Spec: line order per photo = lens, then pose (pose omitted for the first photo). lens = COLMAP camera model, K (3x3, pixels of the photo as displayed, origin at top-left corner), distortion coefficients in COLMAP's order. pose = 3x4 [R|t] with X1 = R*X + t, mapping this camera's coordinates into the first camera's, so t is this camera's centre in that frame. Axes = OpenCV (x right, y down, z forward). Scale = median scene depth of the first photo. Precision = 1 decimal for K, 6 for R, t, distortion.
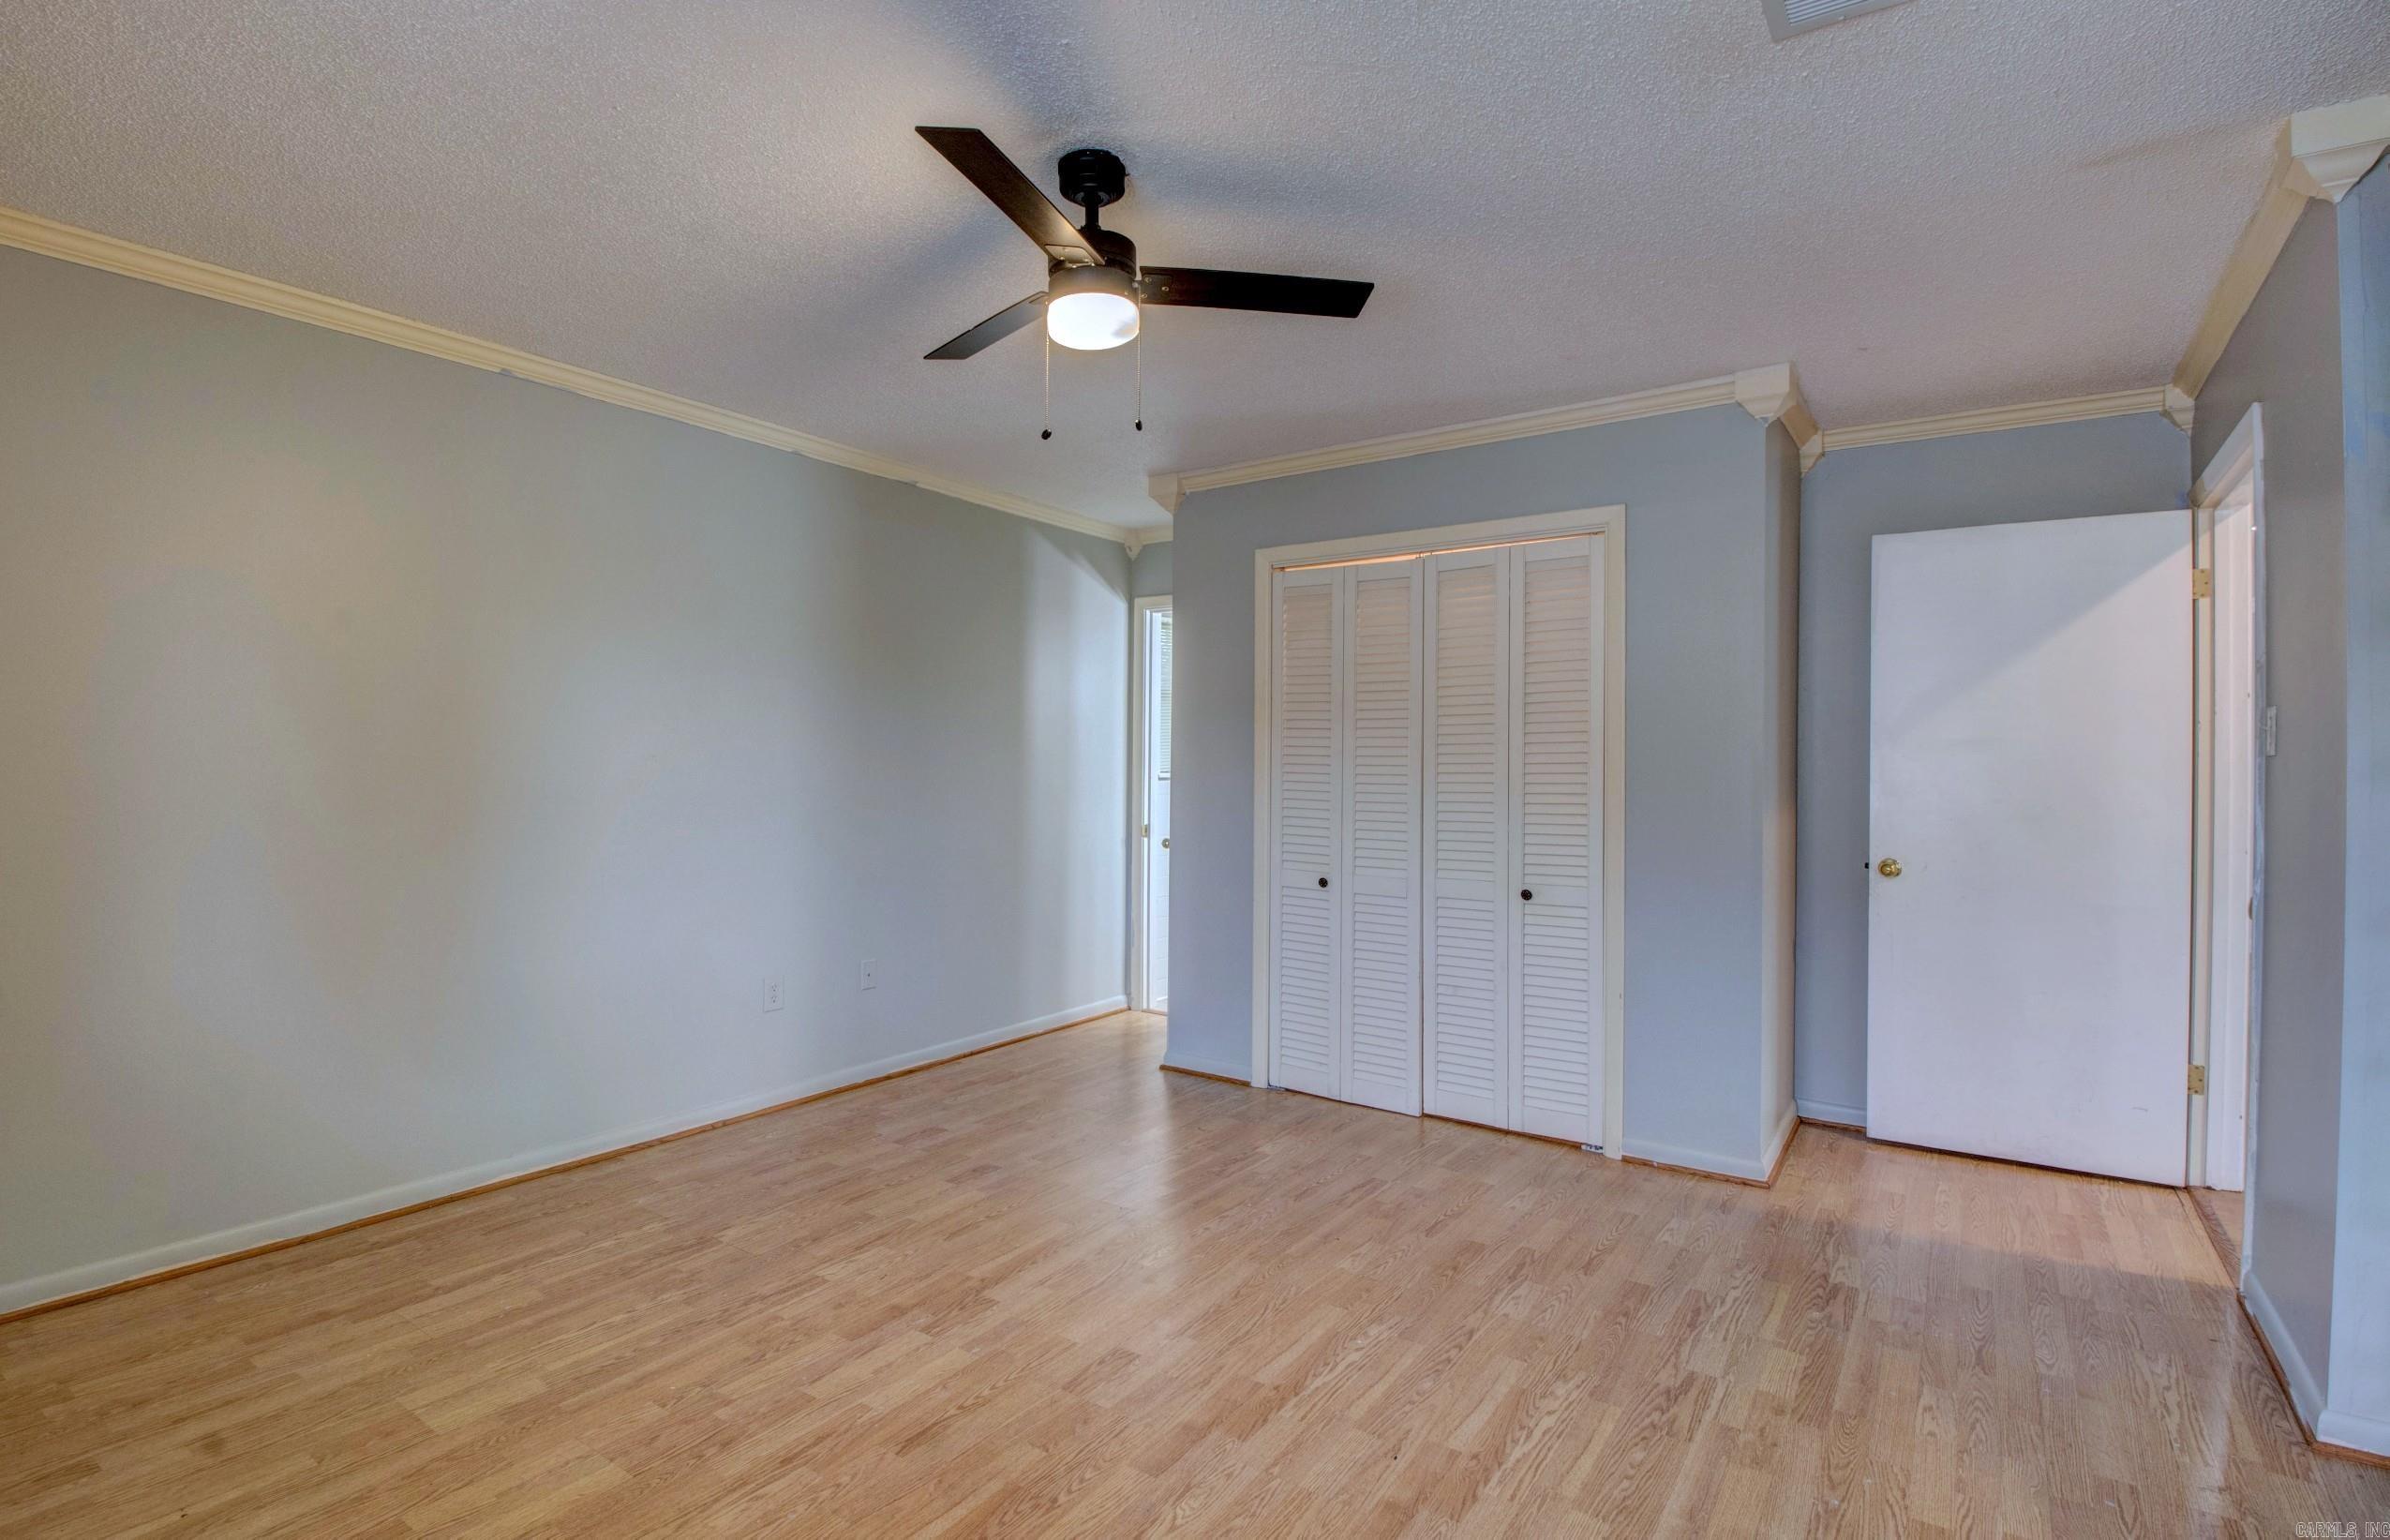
lens RADIAL K [[1110.2, 0, 1181.6], [0, 1110.2, 765.5], [0, 0, 1]] dist [0.038645, -0.038700]
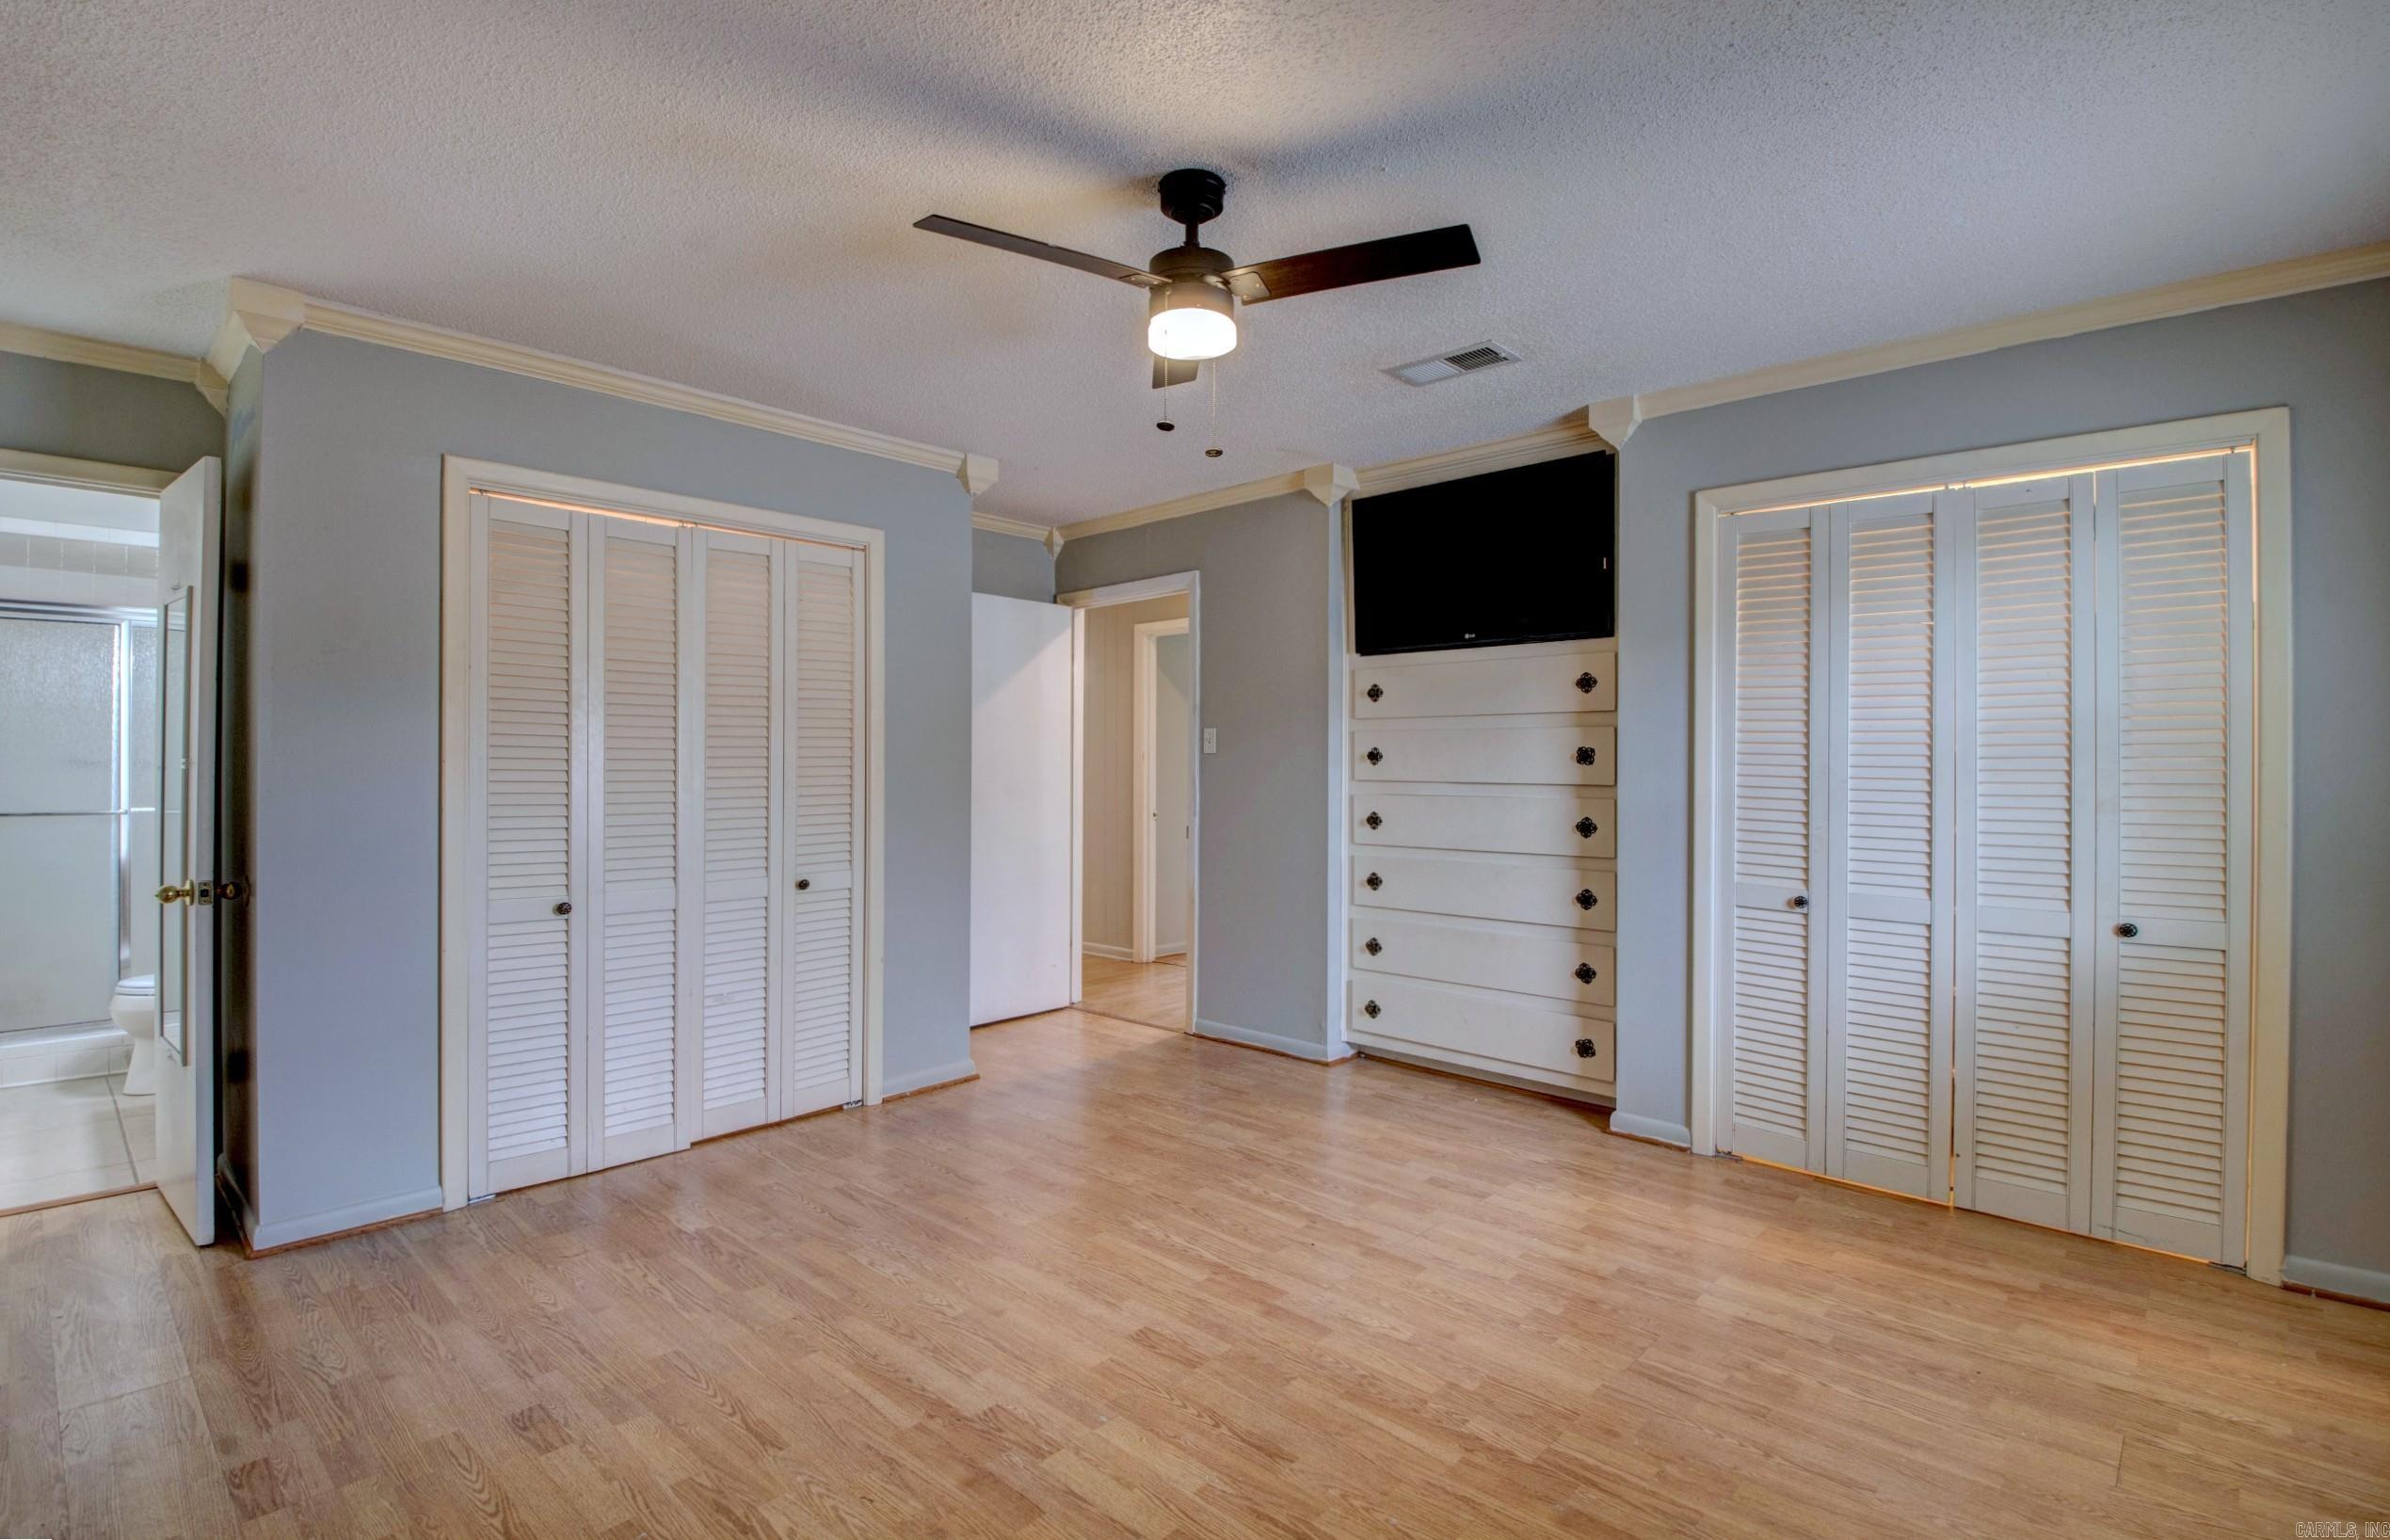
lens RADIAL K [[1110.5, 0, 1177.7], [0, 1110.5, 765.2], [0, 0, 1]] dist [0.038897, -0.038806]
pose [[0.160464, -0.010241, 0.986989, -0.848511], [-0.002496, 0.999939, 0.010782, -0.007138], [-0.987039, -0.004194, 0.160428, 0.645695]]
